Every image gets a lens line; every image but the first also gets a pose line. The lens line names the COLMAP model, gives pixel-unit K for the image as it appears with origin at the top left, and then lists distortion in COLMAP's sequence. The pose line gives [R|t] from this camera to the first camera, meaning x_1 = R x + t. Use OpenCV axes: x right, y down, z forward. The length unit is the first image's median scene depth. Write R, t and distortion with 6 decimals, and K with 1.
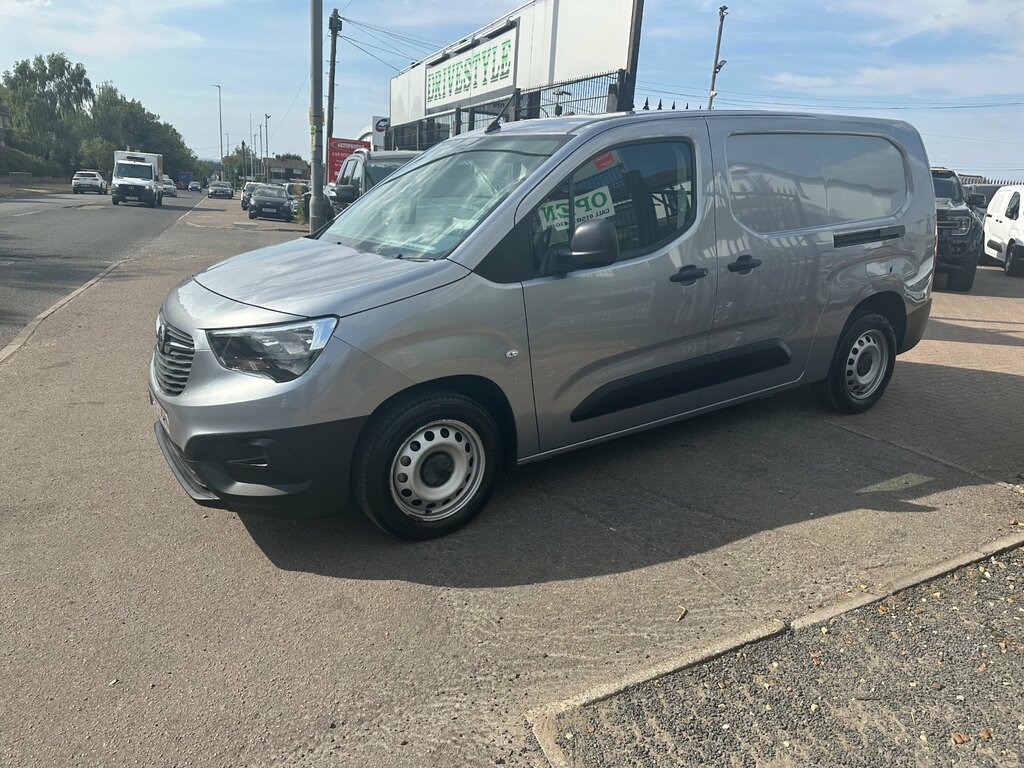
lens RADIAL K [[717.0, 0, 513.1], [0, 717.0, 383.5], [0, 0, 1]] dist [0.018350, -0.024297]
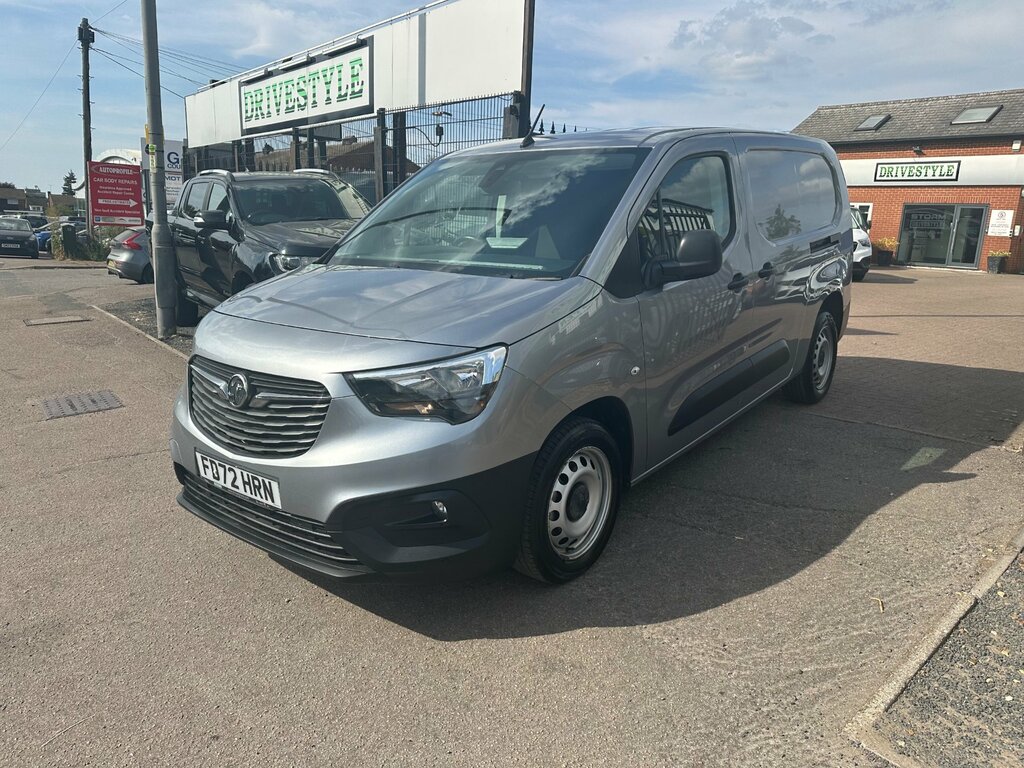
lens RADIAL K [[717.0, 0, 514.7], [0, 717.0, 383.4], [0, 0, 1]] dist [0.018350, -0.024297]
pose [[0.947903, -0.092219, 0.304918, -0.373789], [0.102206, 0.994619, -0.016918, -0.021238], [-0.301717, 0.047201, 0.952228, 0.108962]]
